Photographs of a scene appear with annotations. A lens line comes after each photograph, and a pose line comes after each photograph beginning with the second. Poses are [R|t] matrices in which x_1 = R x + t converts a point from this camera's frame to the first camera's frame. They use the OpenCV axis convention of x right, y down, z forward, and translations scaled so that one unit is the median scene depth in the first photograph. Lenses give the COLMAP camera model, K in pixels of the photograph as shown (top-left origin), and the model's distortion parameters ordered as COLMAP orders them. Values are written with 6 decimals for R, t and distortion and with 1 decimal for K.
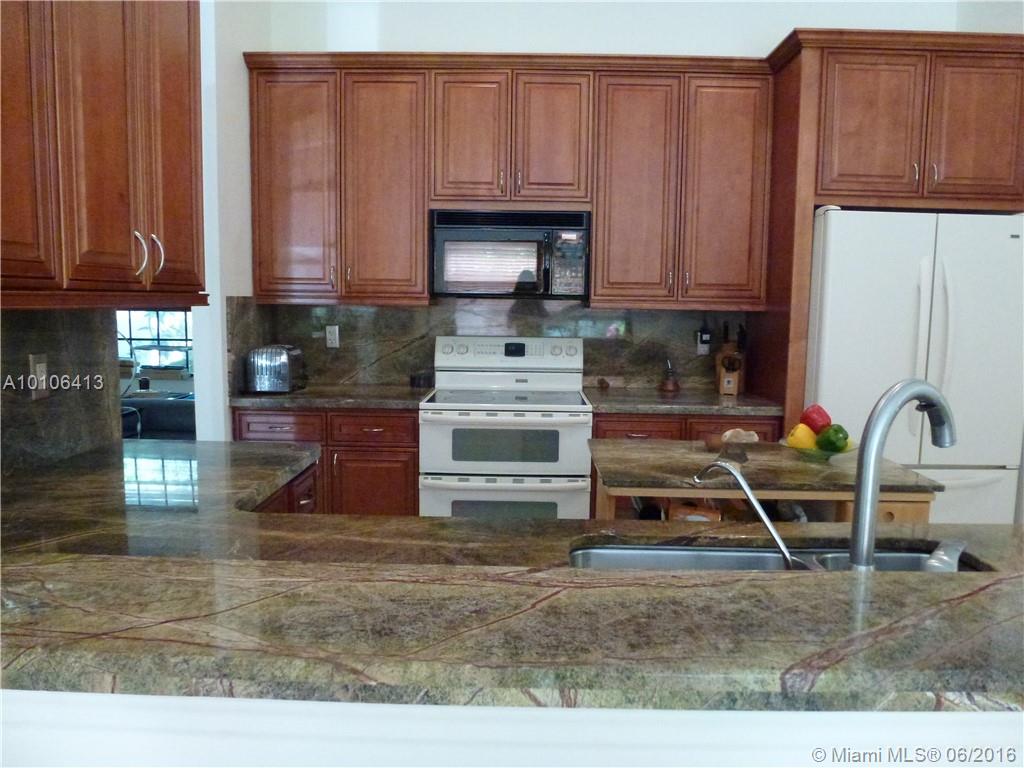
lens RADIAL K [[738.6, 0, 514.8], [0, 738.6, 387.2], [0, 0, 1]] dist [-0.063150, 0.024742]
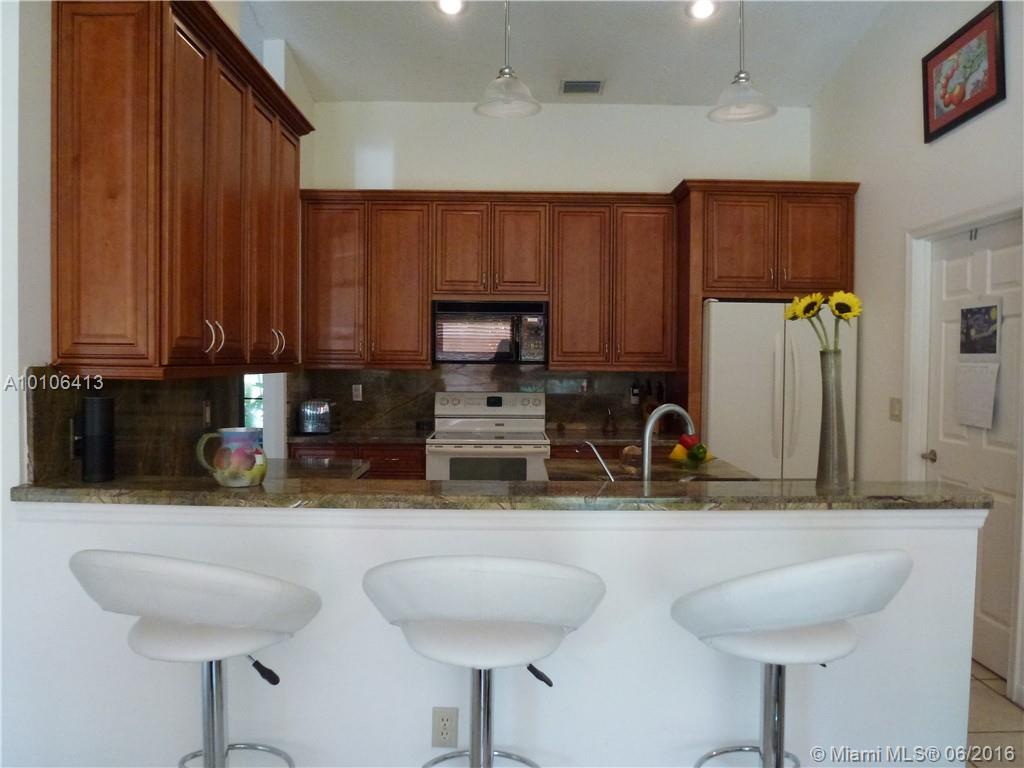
lens RADIAL K [[735.1, 0, 512.0], [0, 735.1, 384.0], [0, 0, 1]] dist [-0.046901, 0.003900]
pose [[0.999680, -0.007194, 0.024268, -0.000081], [0.009216, 0.996400, -0.084272, 0.034541], [-0.023575, 0.084469, 0.996147, -0.381718]]
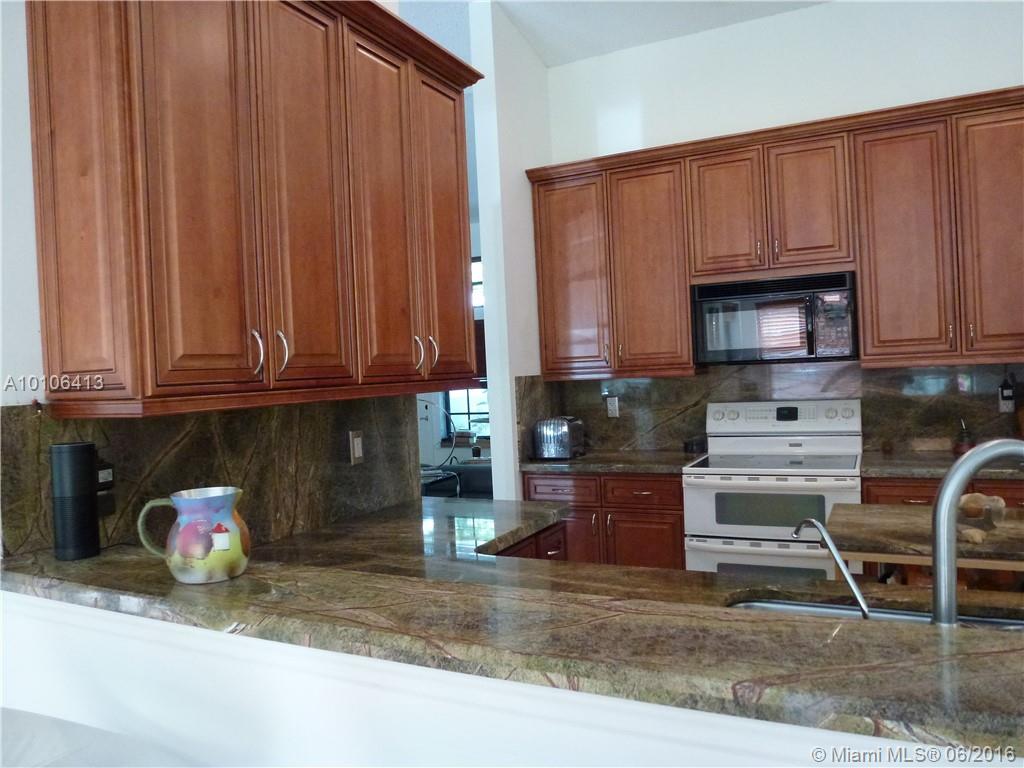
lens RADIAL K [[738.6, 0, 514.8], [0, 738.6, 387.2], [0, 0, 1]] dist [-0.063150, 0.024742]
pose [[0.900567, -0.047829, -0.432078, 0.111245], [0.009098, 0.995785, -0.091265, 0.000412], [0.434622, 0.078260, 0.897206, -0.057740]]
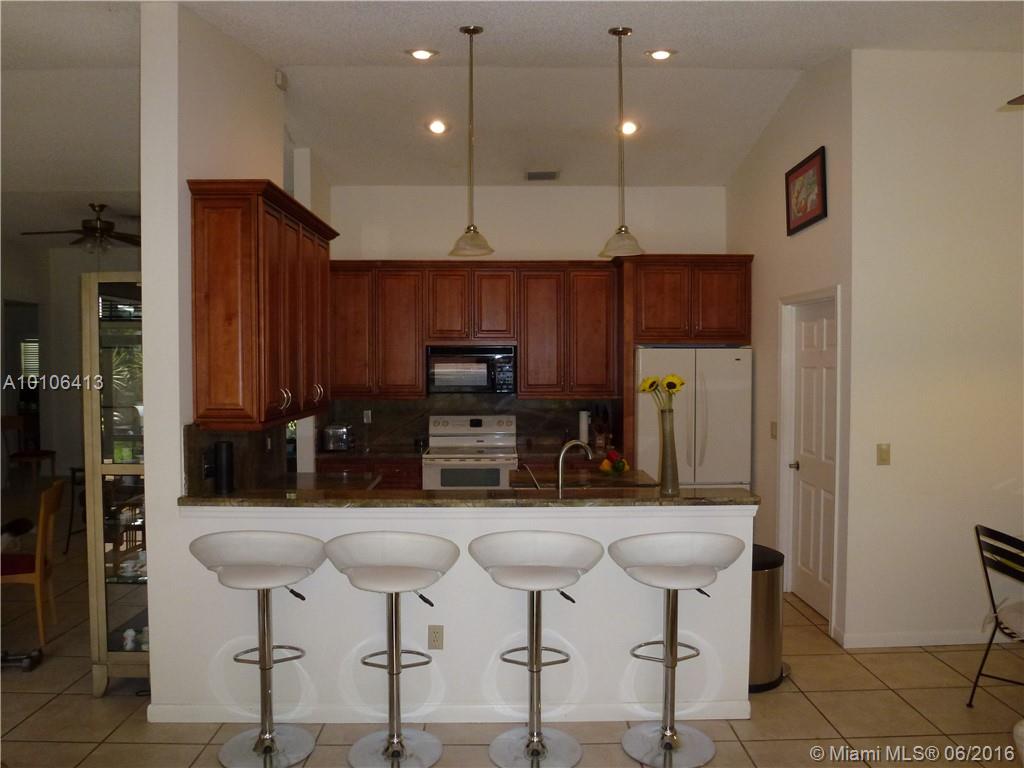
lens RADIAL K [[735.1, 0, 512.0], [0, 735.1, 384.0], [0, 0, 1]] dist [-0.046901, 0.003900]
pose [[0.999383, -0.016615, 0.030945, 0.036566], [0.019157, 0.996303, -0.083741, 0.003199], [-0.029440, 0.084282, 0.996007, -0.791162]]
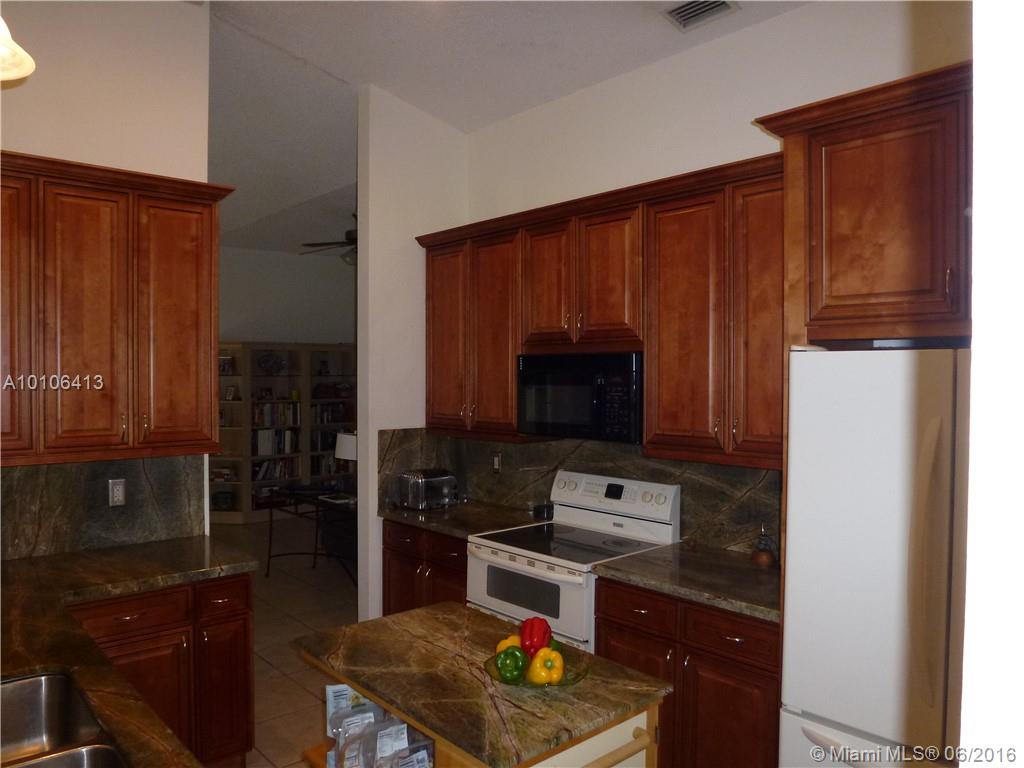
lens RADIAL K [[738.6, 0, 514.8], [0, 738.6, 387.2], [0, 0, 1]] dist [-0.063150, 0.024742]
pose [[0.681997, -0.000519, -0.731355, 0.693137], [-0.079177, 0.994070, -0.074538, -0.117695], [0.727057, 0.108741, 0.677911, 0.276496]]
